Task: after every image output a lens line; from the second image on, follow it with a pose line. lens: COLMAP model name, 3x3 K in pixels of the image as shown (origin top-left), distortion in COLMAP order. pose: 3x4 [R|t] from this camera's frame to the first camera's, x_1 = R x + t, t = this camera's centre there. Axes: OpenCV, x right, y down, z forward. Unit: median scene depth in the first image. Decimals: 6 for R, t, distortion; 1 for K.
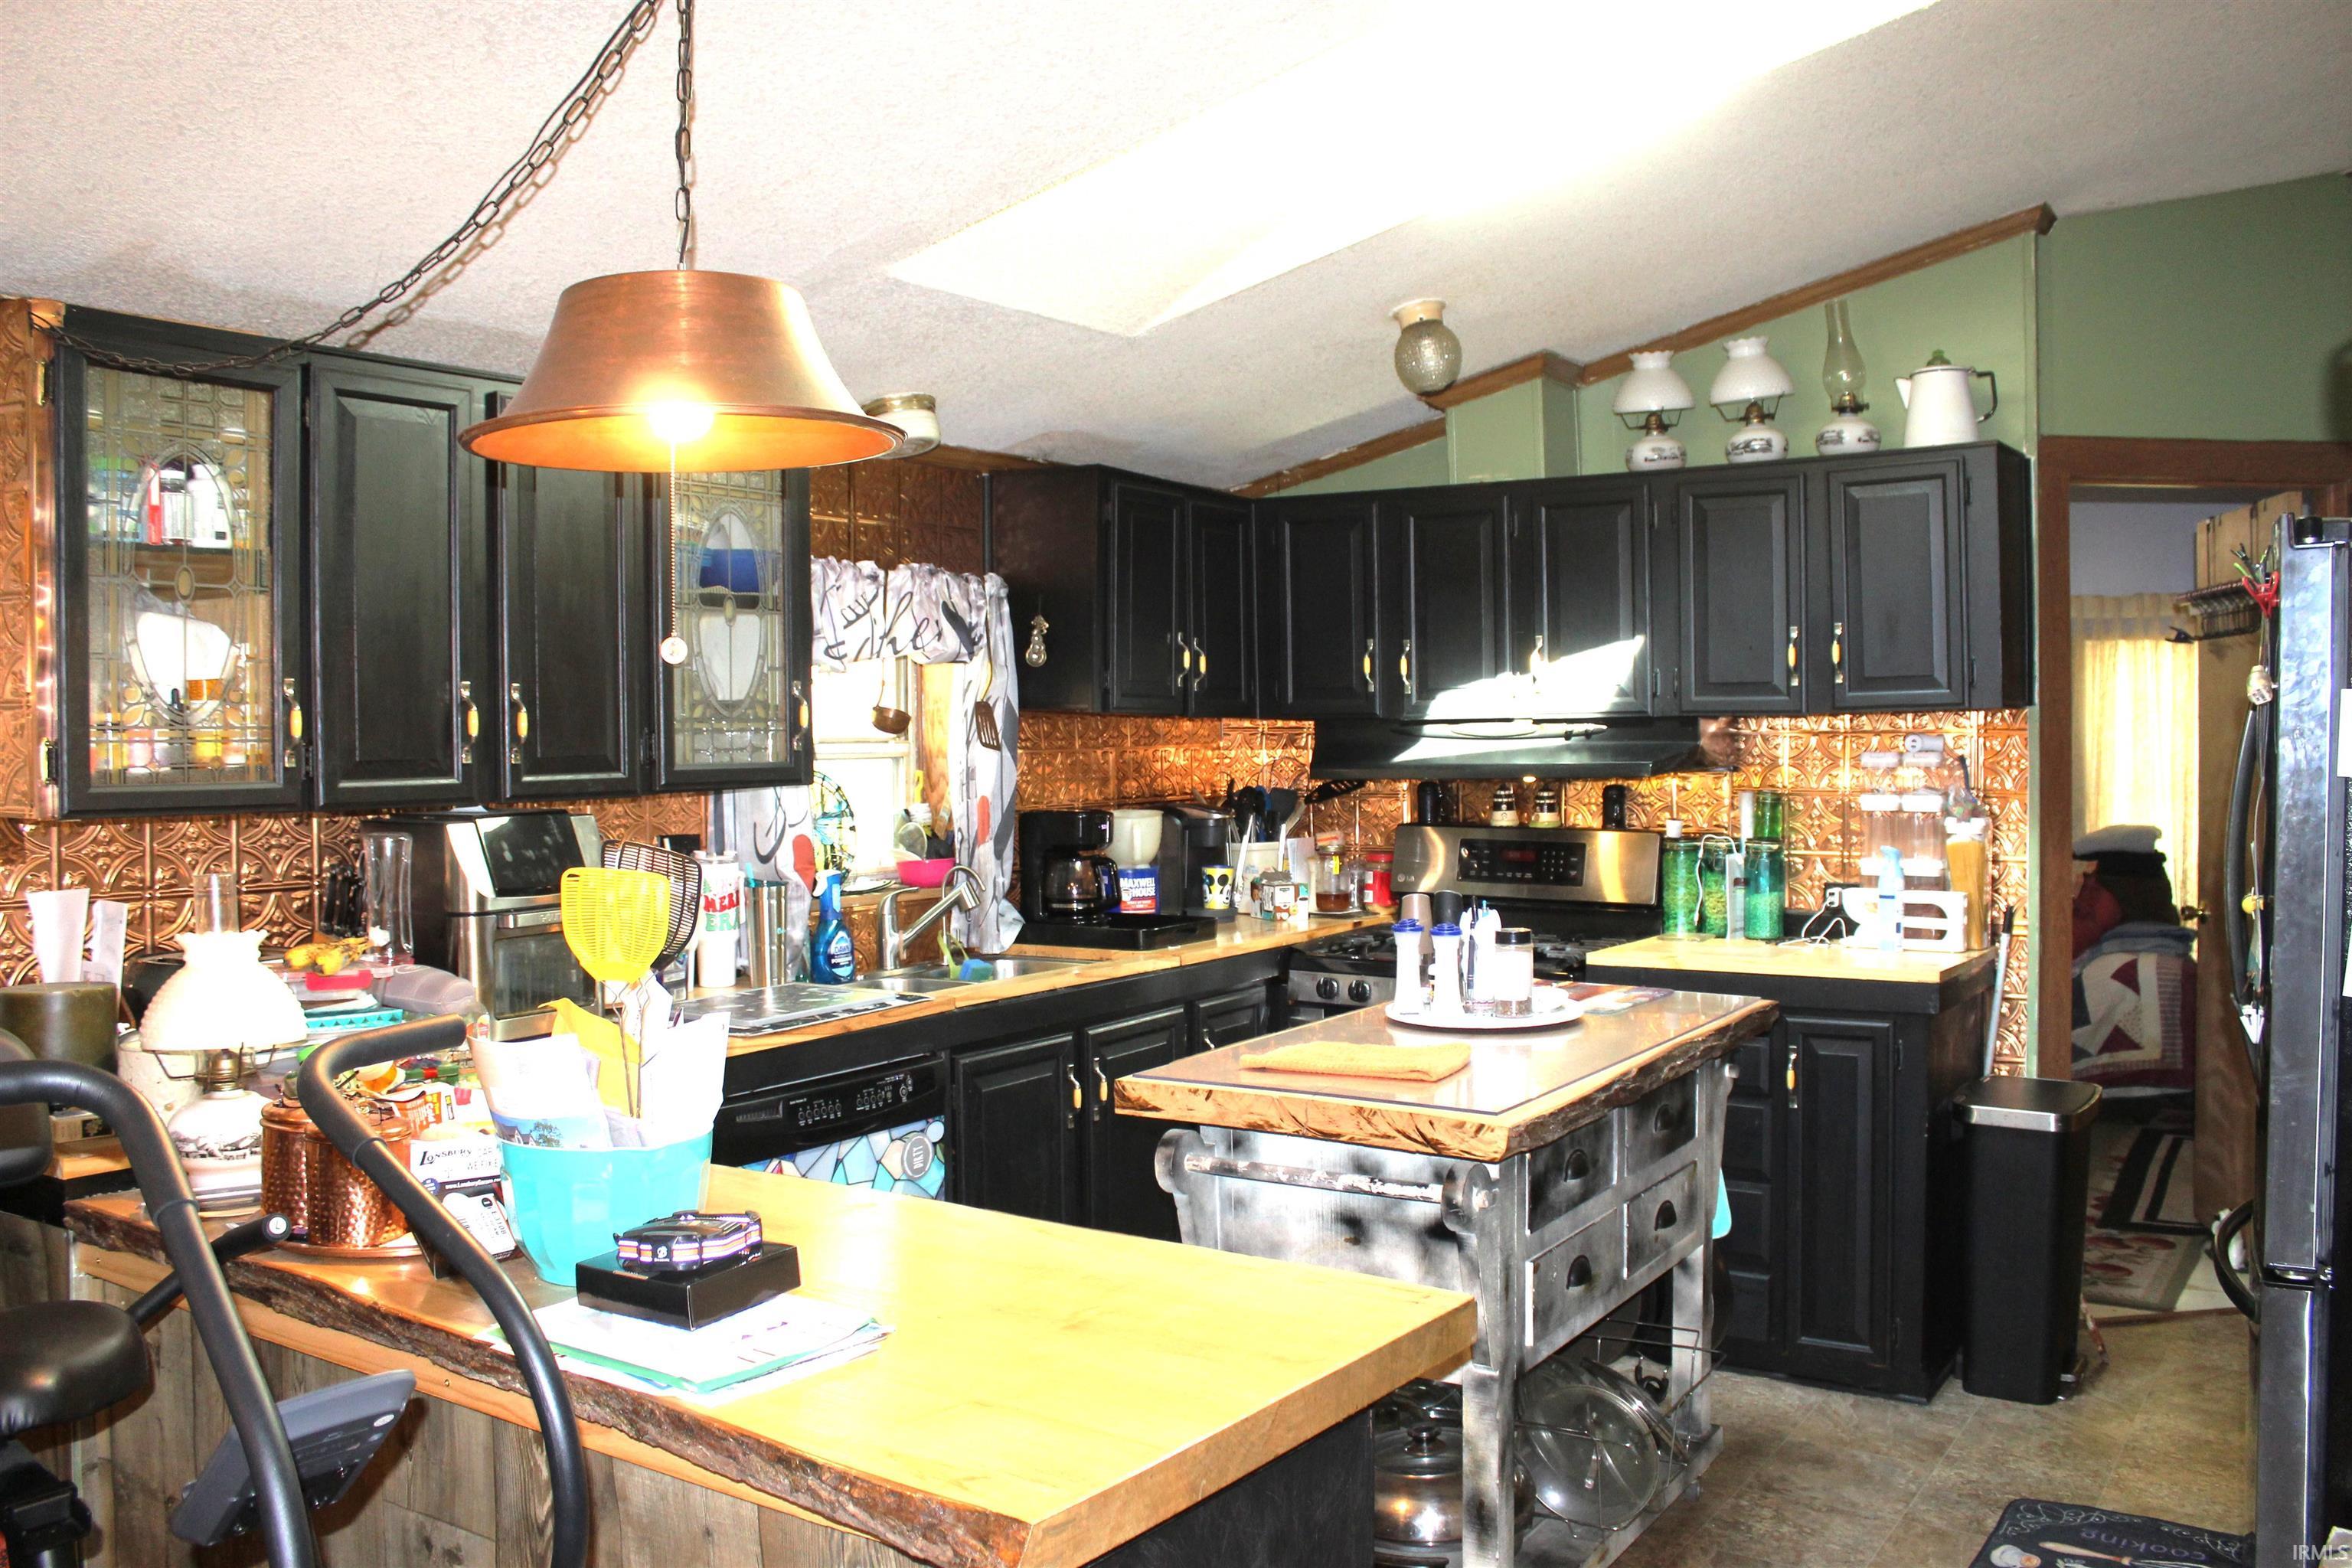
lens RADIAL K [[2035.0, 0, 1170.1], [0, 2035.0, 772.5], [0, 0, 1]] dist [-0.106866, 0.003132]
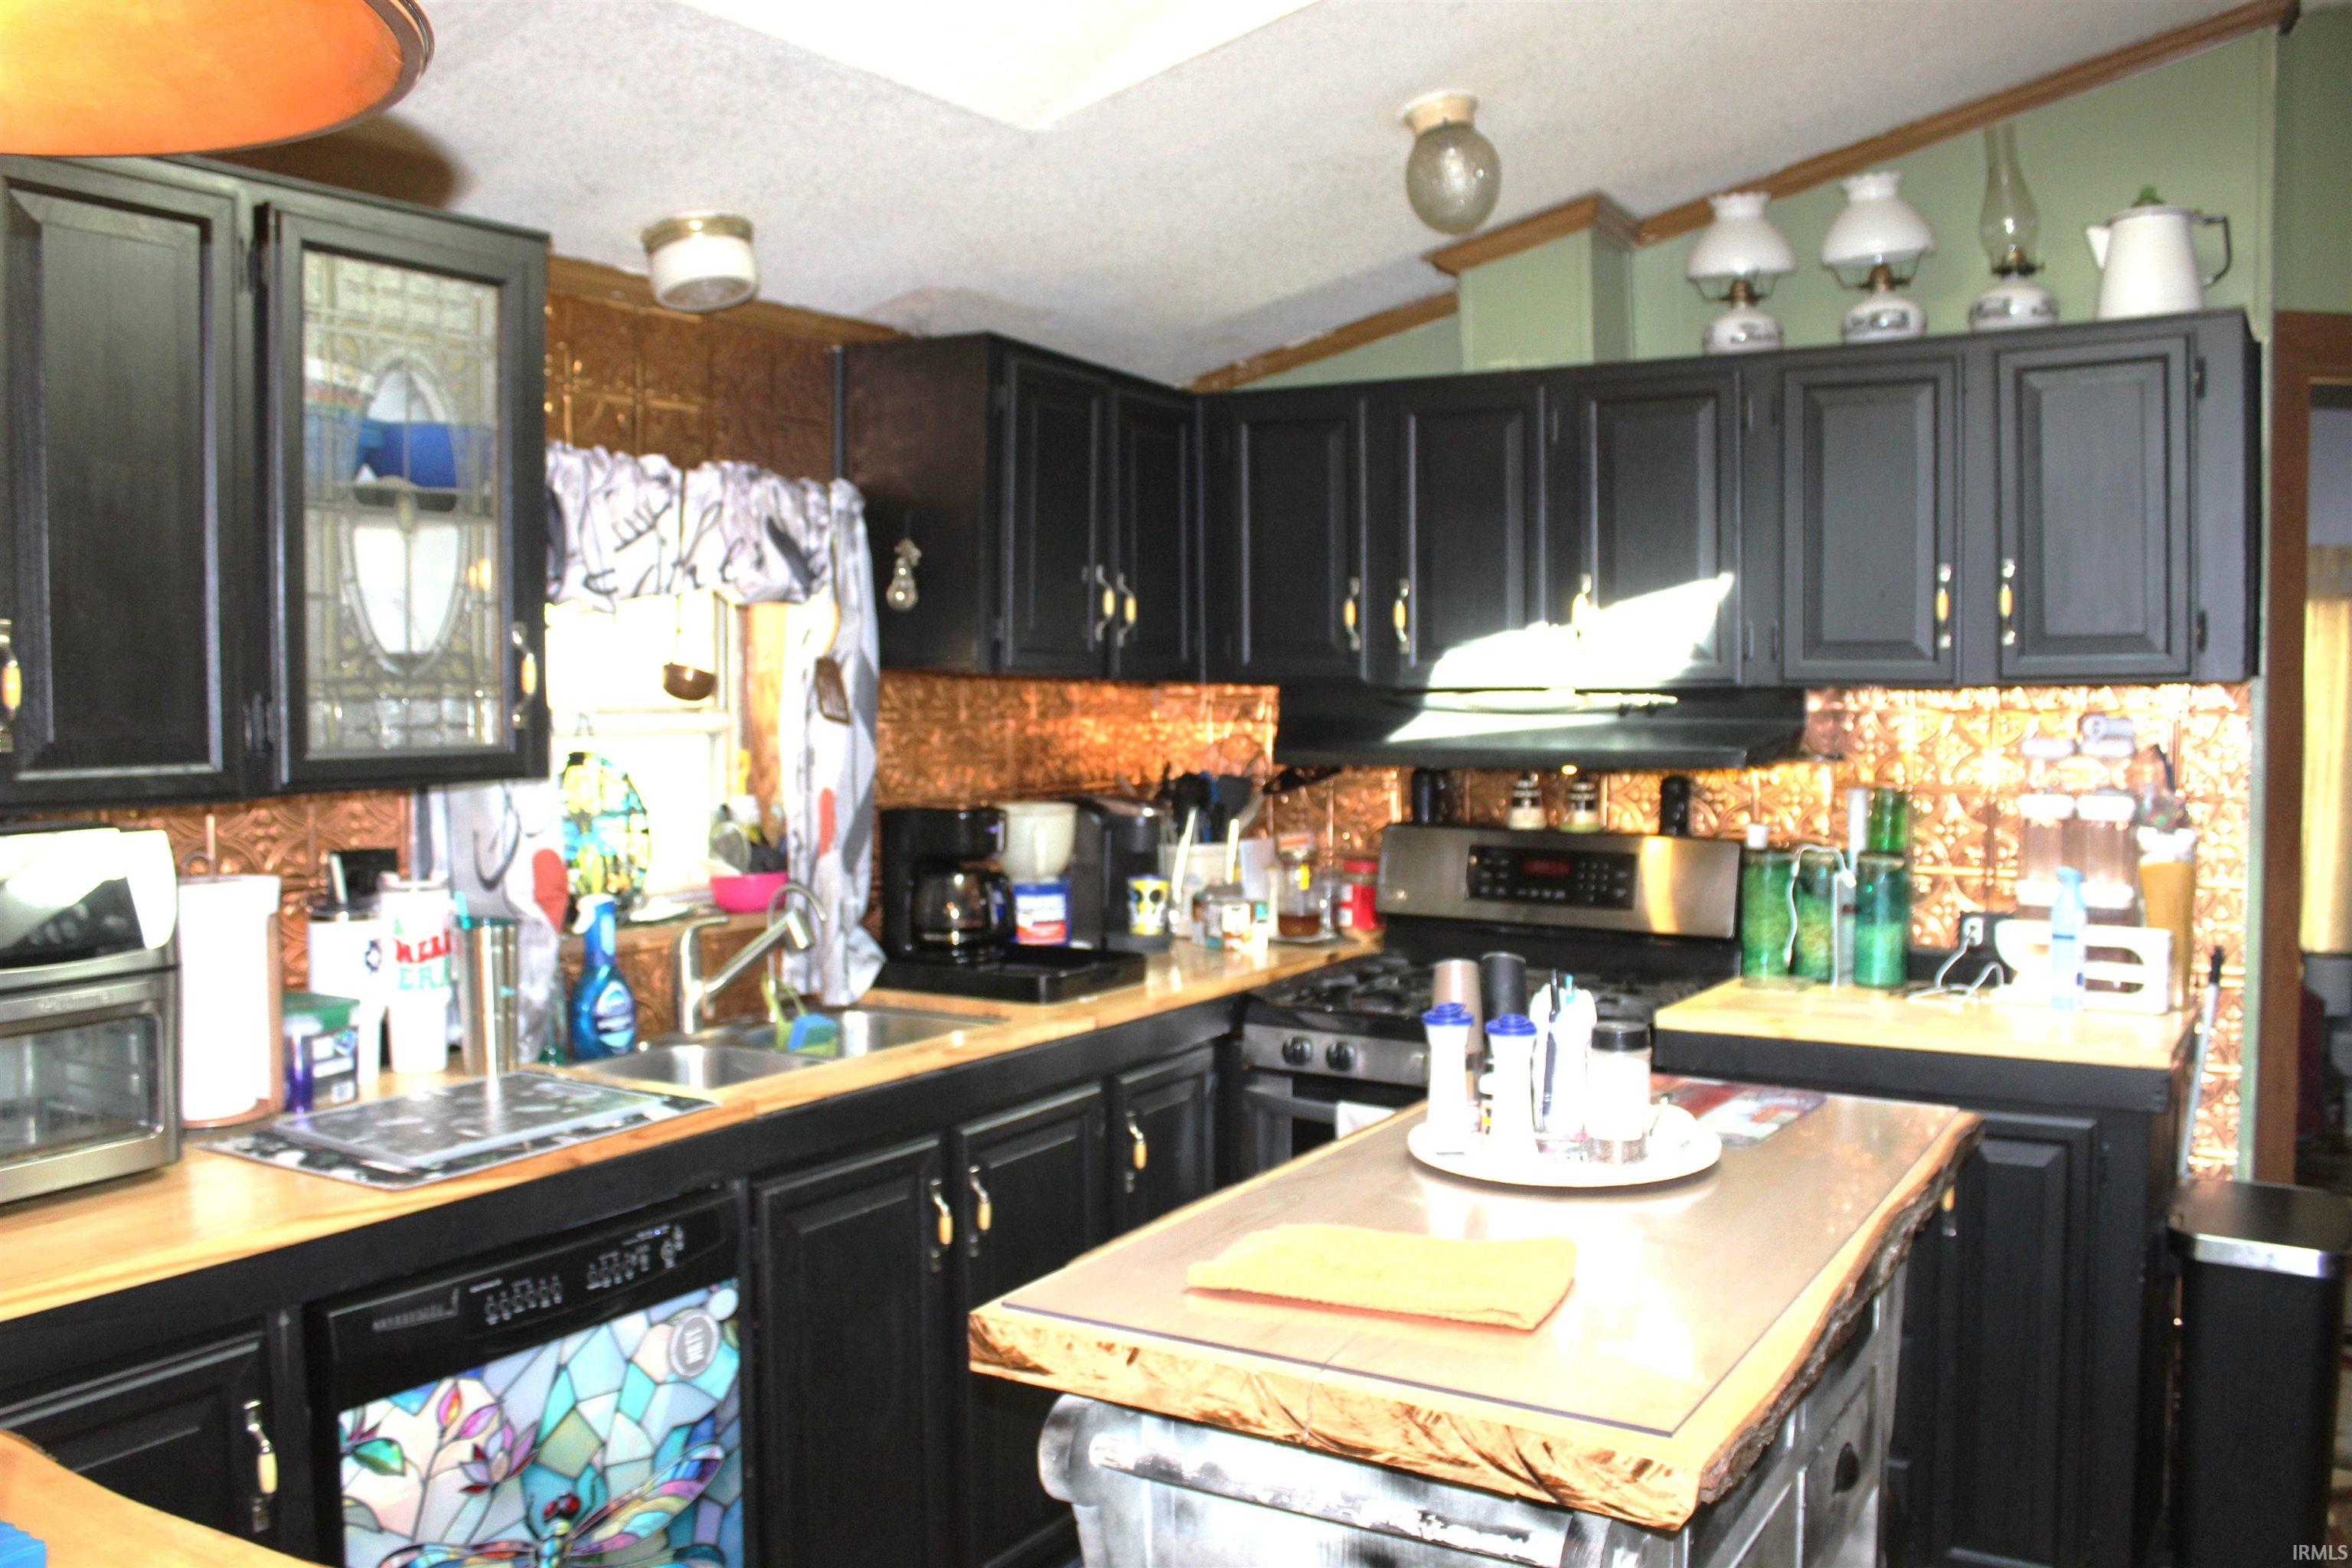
lens RADIAL K [[2035.0, 0, 1176.6], [0, 2035.0, 774.3], [0, 0, 1]] dist [-0.106866, 0.003132]
pose [[0.999265, 0.007240, 0.037657, 0.005774], [-0.007980, 0.999777, 0.019561, -0.008754], [-0.037507, -0.019847, 0.999099, 0.283276]]
